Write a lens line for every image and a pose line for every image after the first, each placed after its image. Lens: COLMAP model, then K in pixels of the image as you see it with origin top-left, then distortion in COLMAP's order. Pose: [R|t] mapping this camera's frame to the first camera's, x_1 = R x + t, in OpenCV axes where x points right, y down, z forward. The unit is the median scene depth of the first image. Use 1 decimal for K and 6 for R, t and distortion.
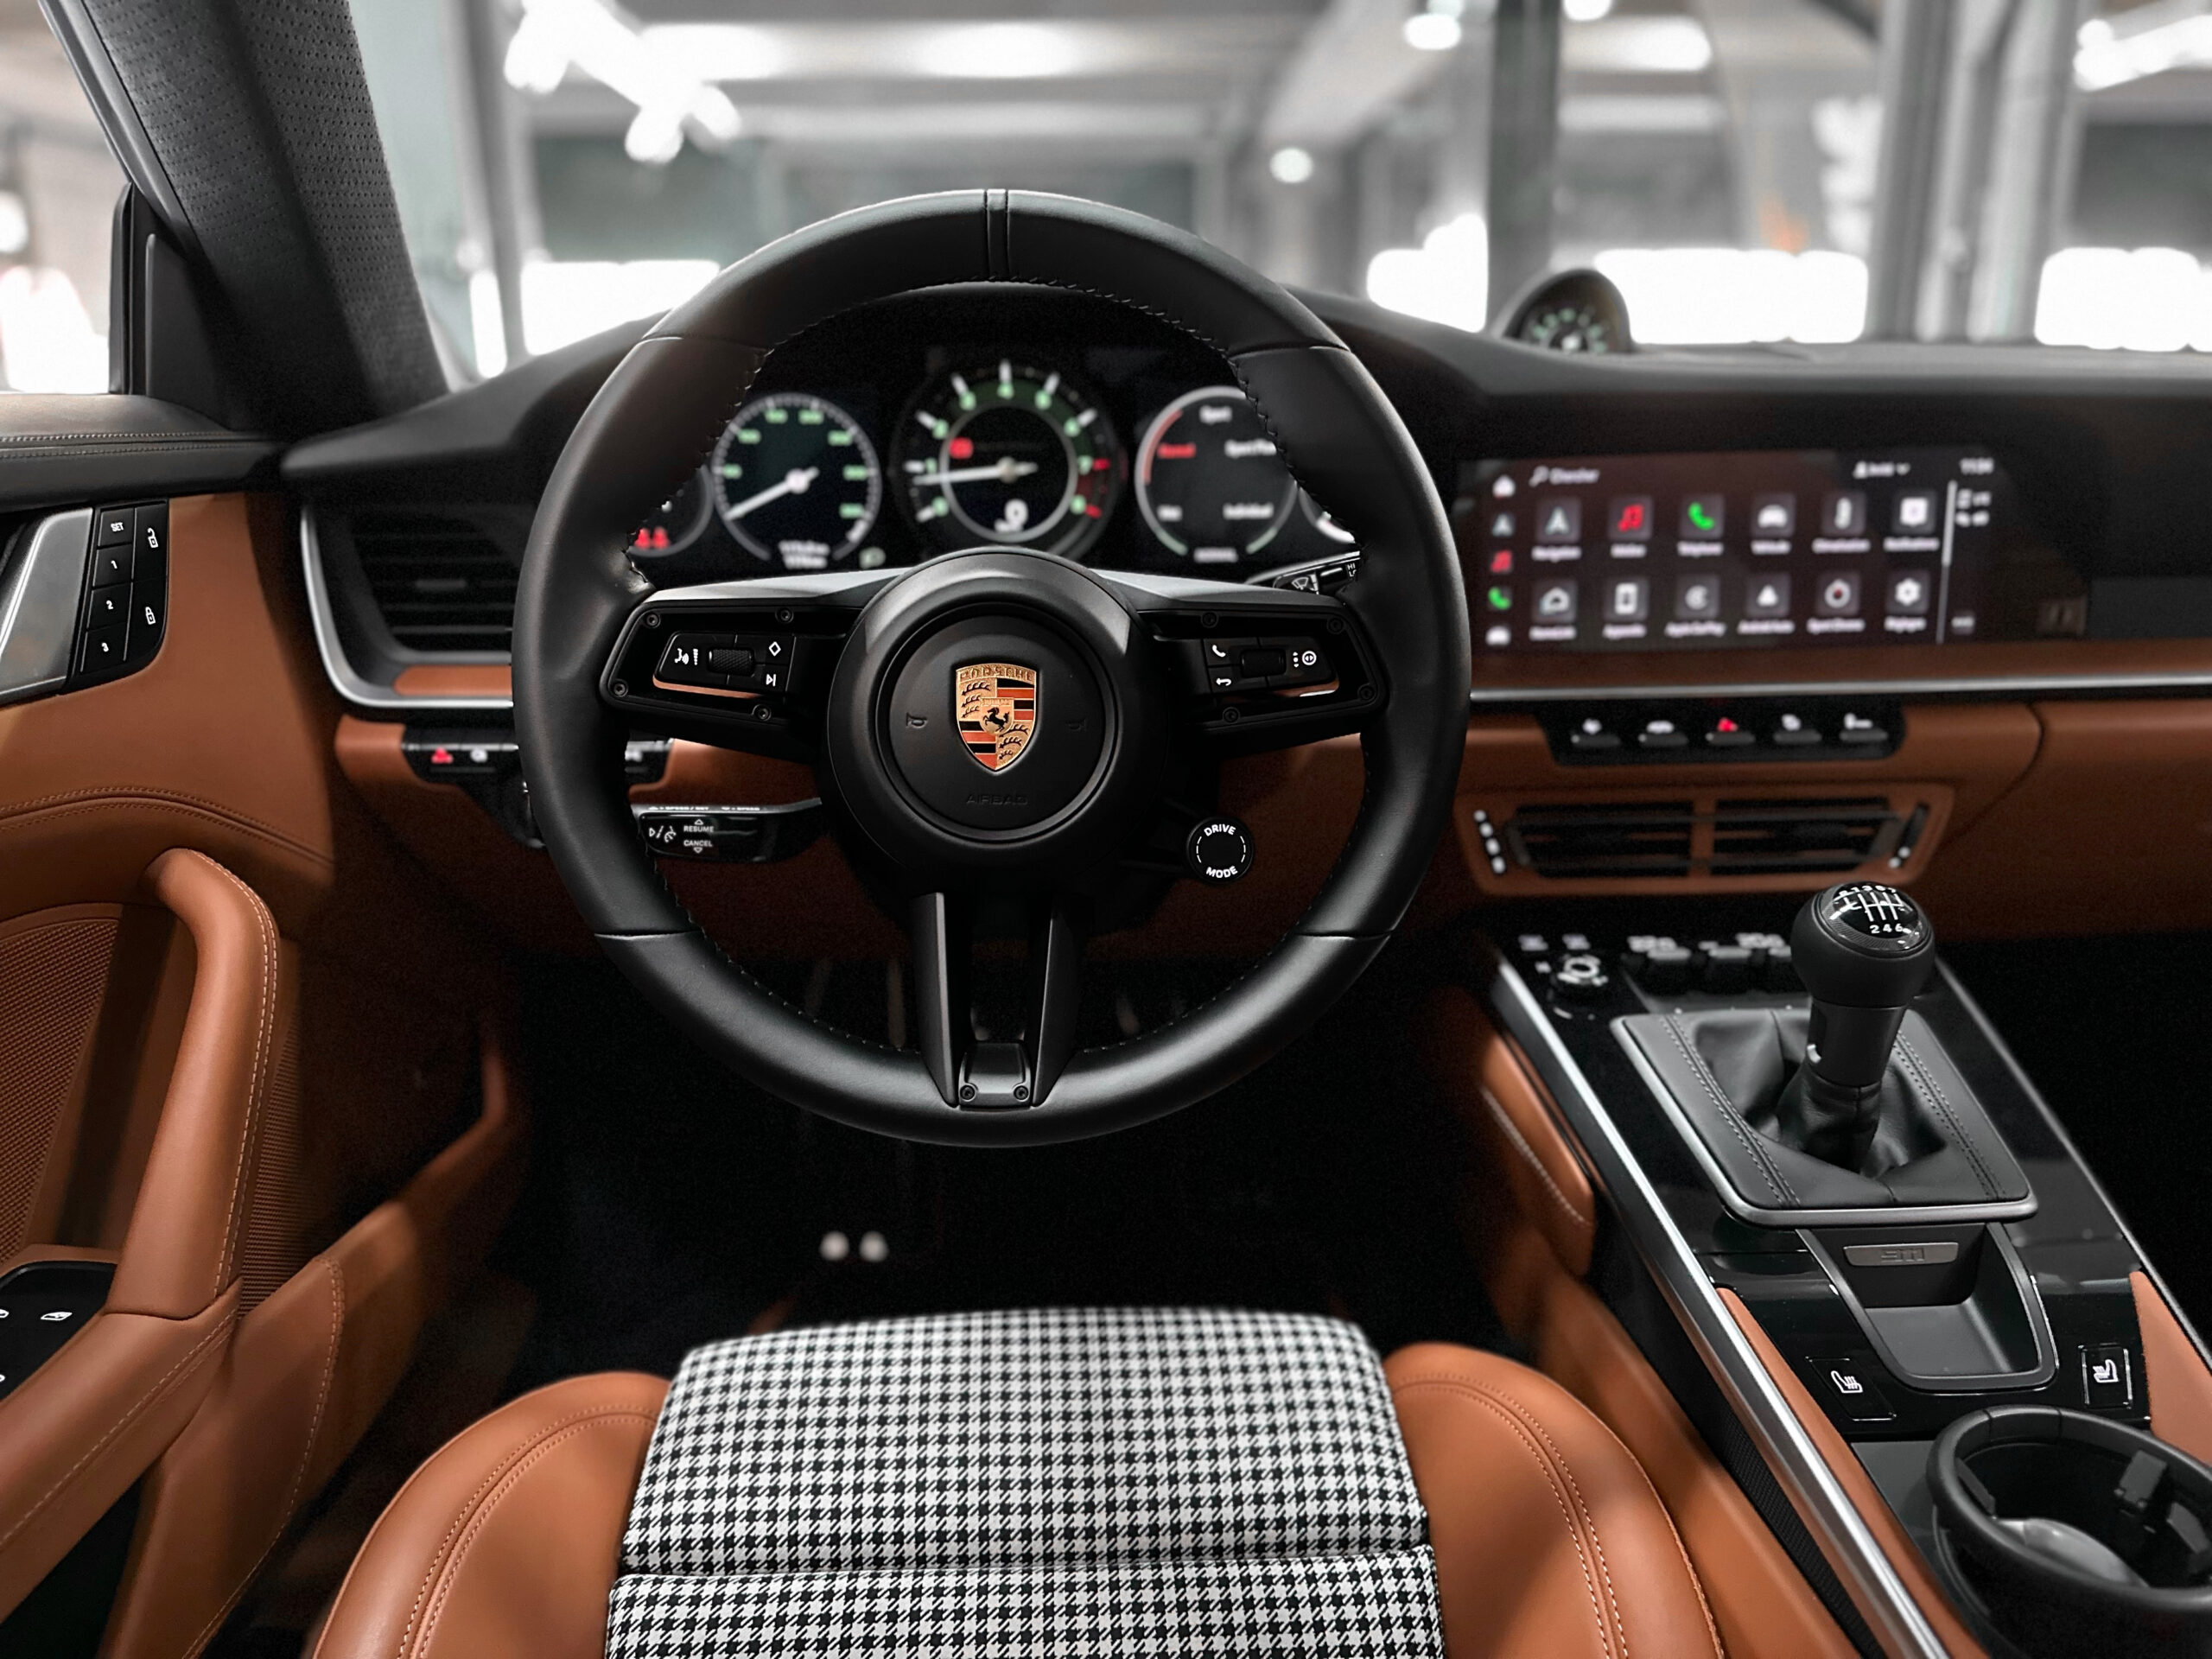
lens RADIAL K [[1548.8, 0, 1106.0], [0, 1548.8, 829.5], [0, 0, 1]] dist [0.134016, -0.289003]
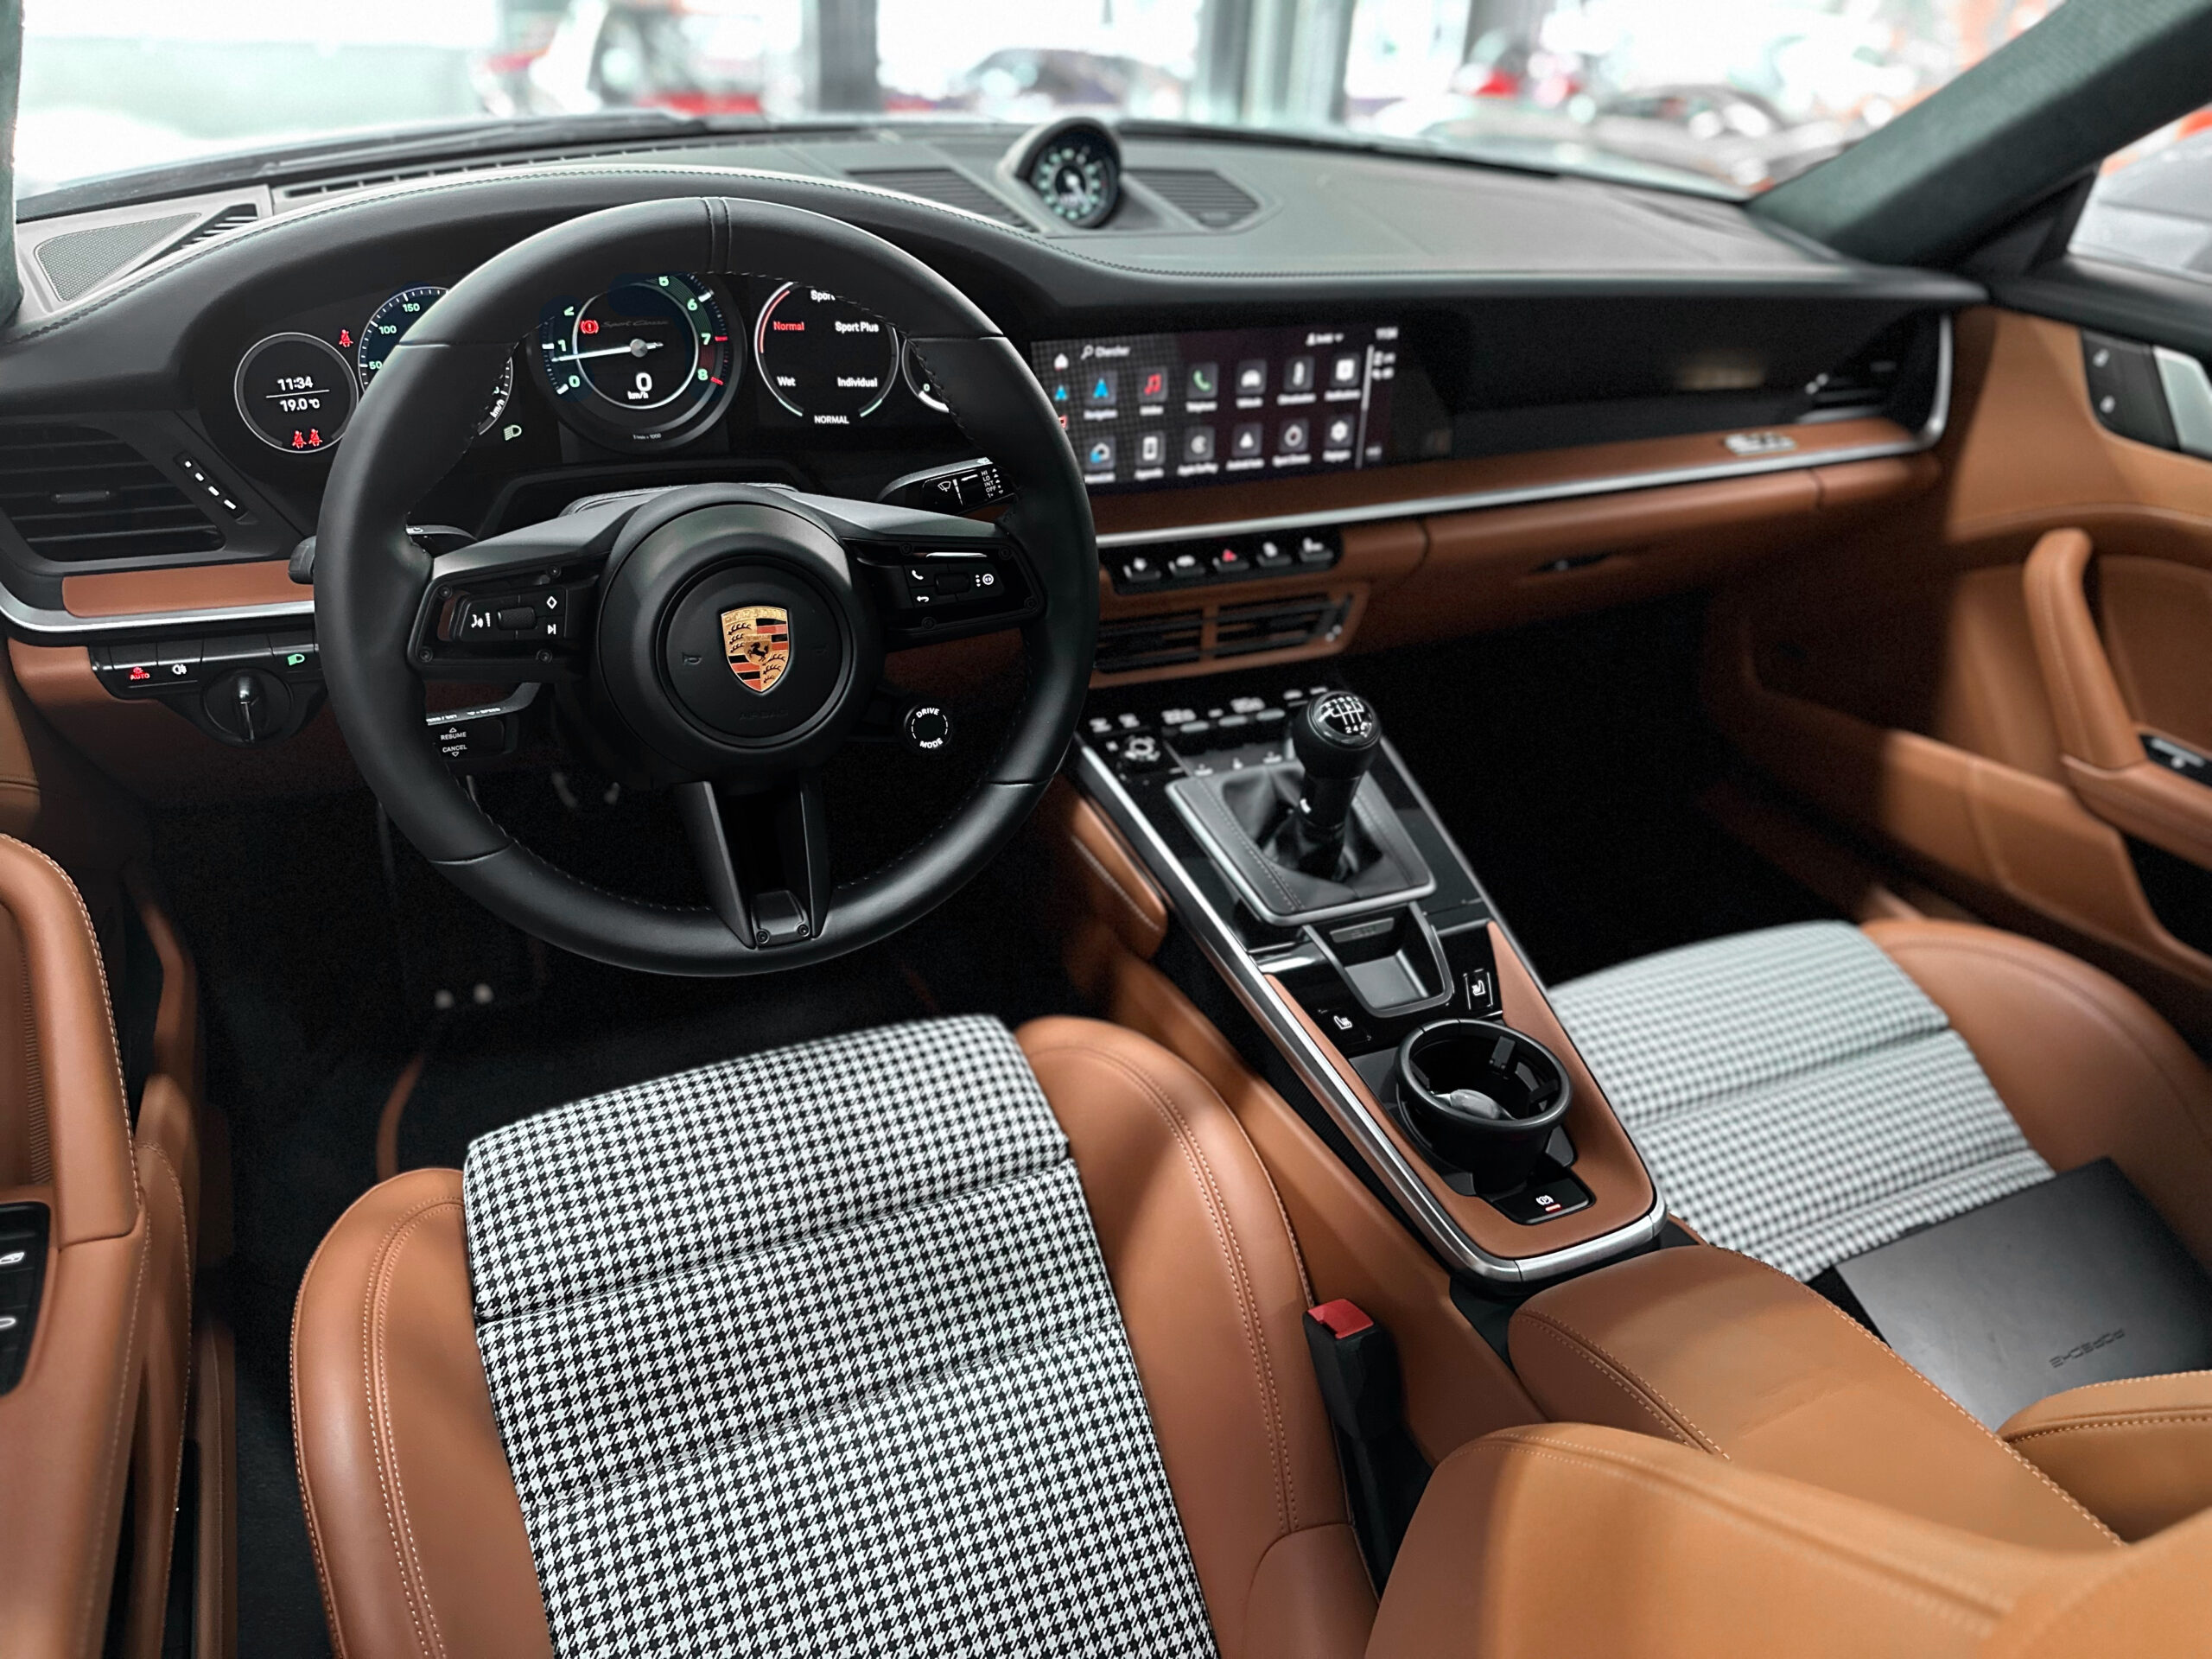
lens RADIAL K [[1548.8, 0, 1106.0], [0, 1548.8, 829.5], [0, 0, 1]] dist [0.134016, -0.289003]
pose [[0.917781, -0.138053, 0.372316, -0.235514], [0.036606, 0.963042, 0.266854, -0.202036], [-0.395395, -0.231284, 0.888915, -0.205035]]
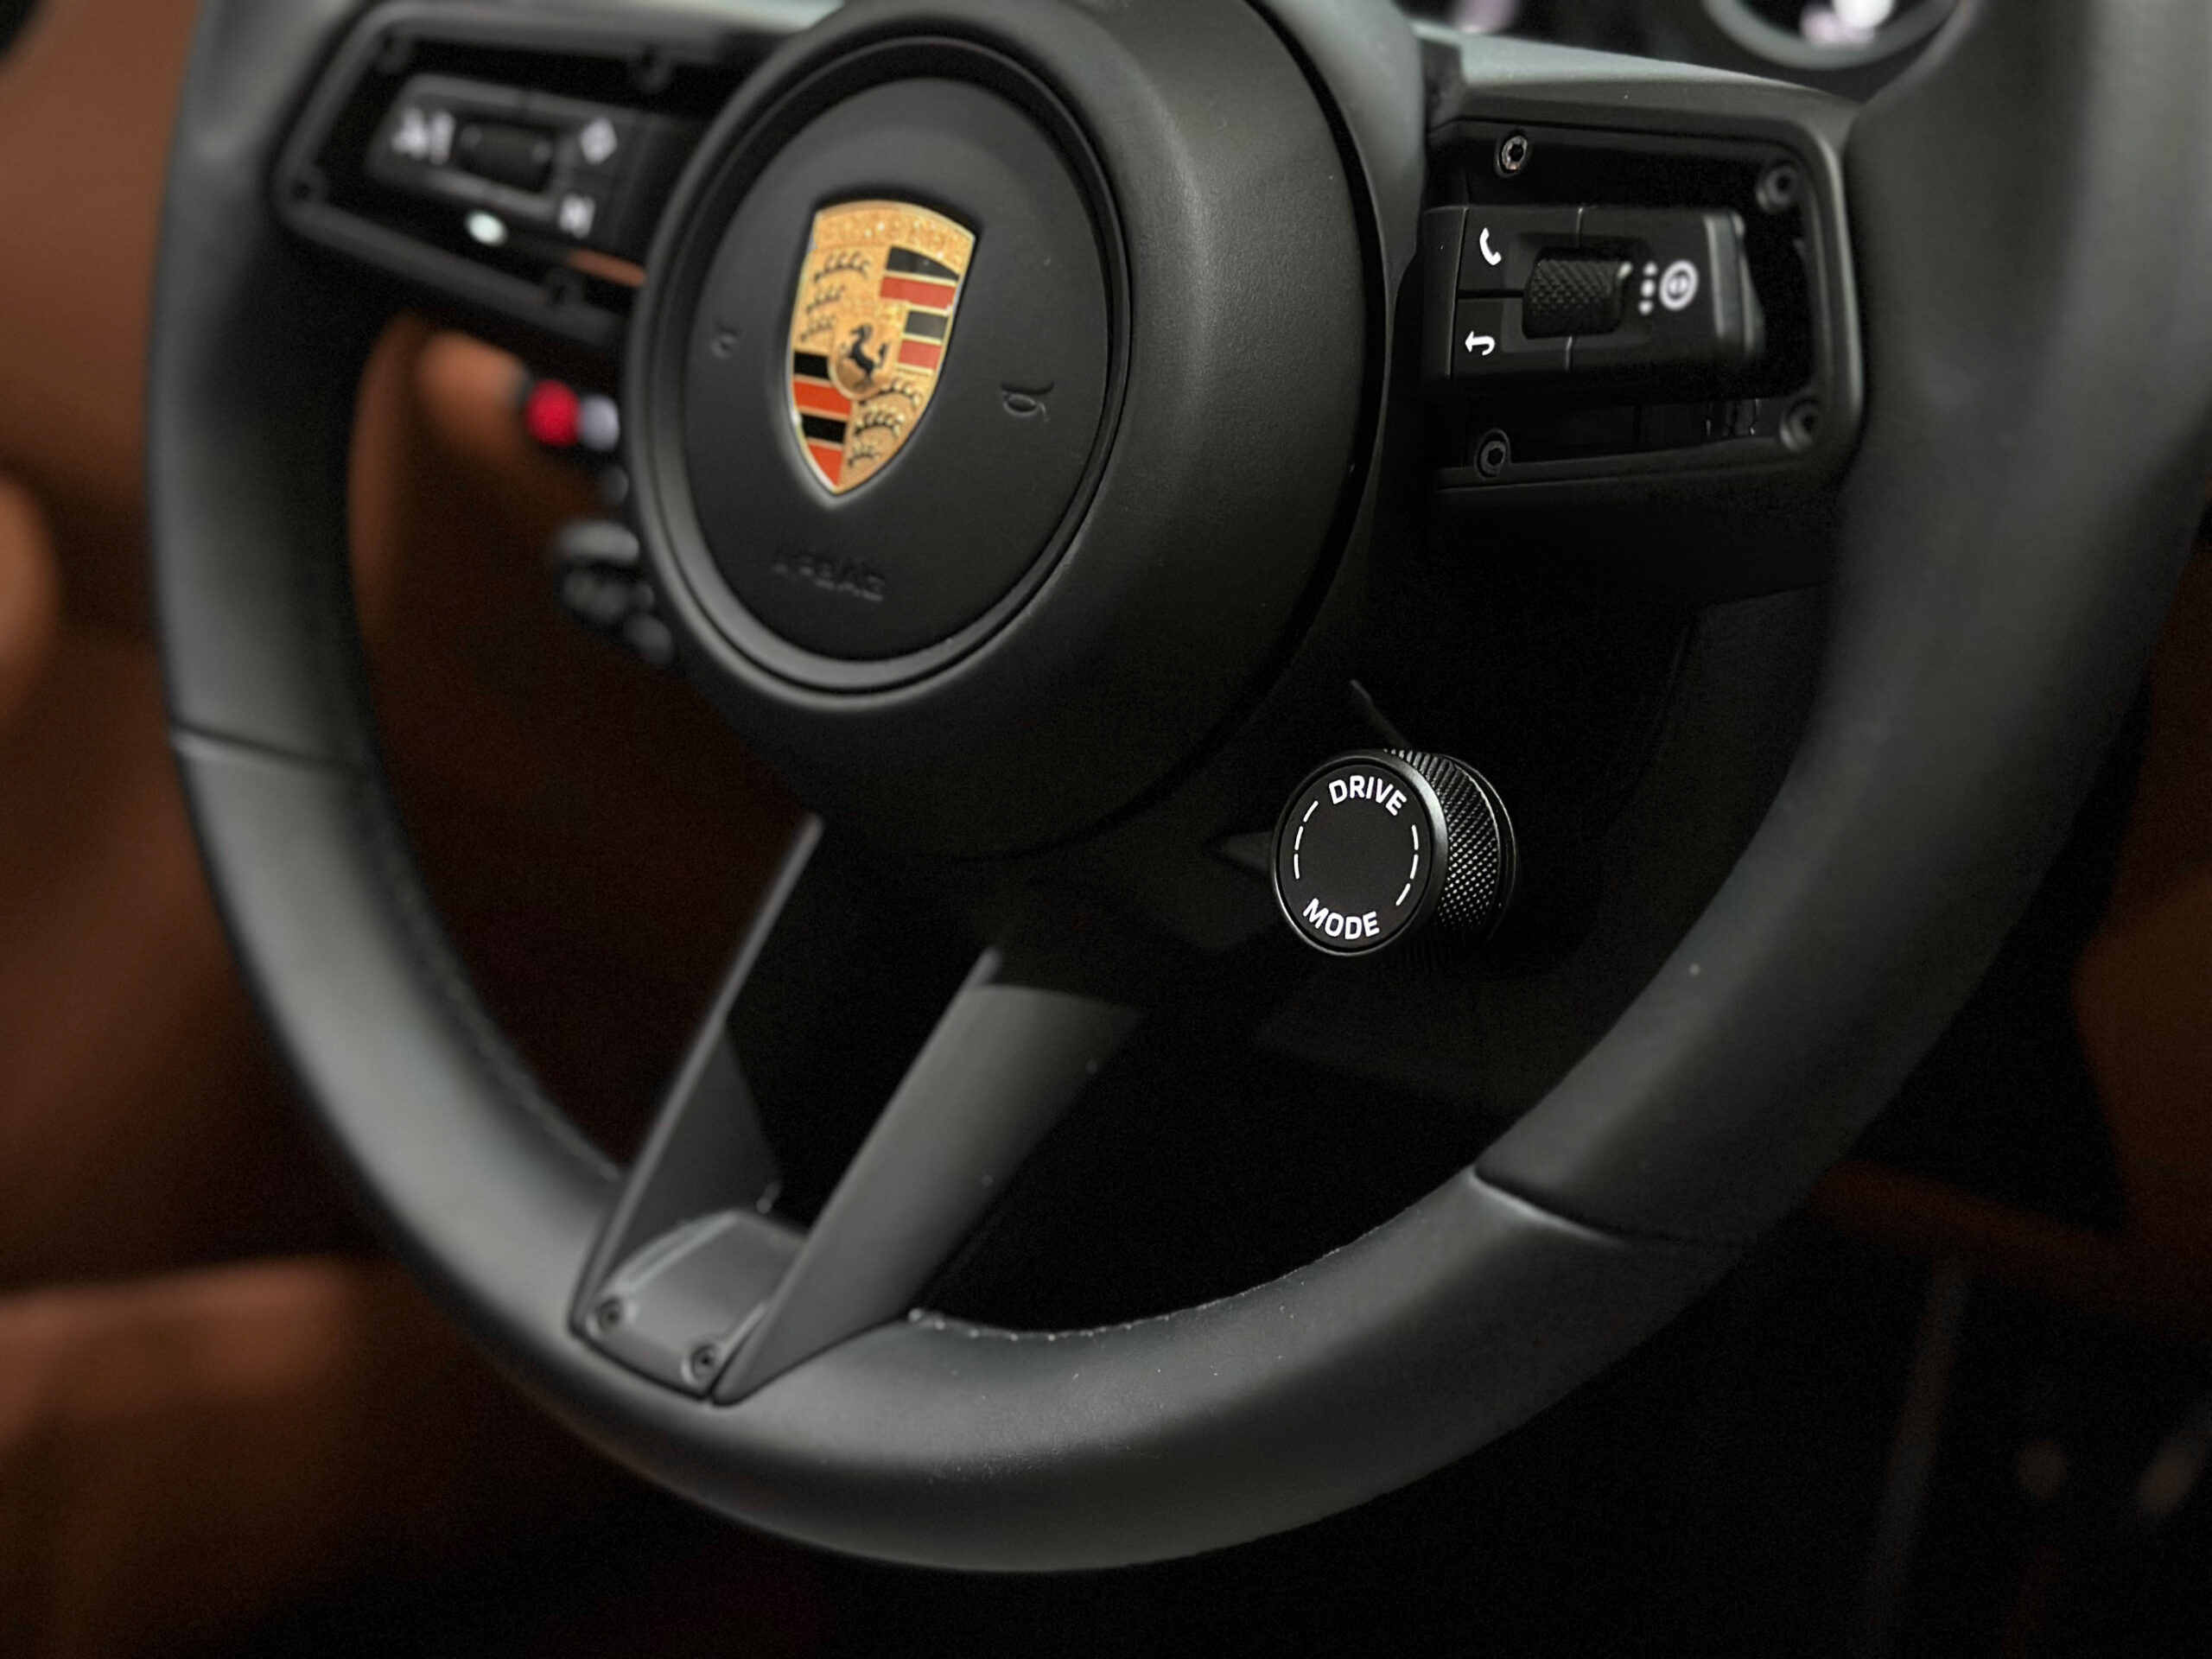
lens RADIAL K [[3093.2, 0, 1106.0], [0, 3093.2, 829.5], [0, 0, 1]] dist [0.120193, -0.133909]
pose [[0.737143, 0.209556, -0.642422, 0.363824], [-0.229455, 0.971835, 0.053723, -0.011336], [0.635587, 0.107805, 0.764465, 0.378143]]
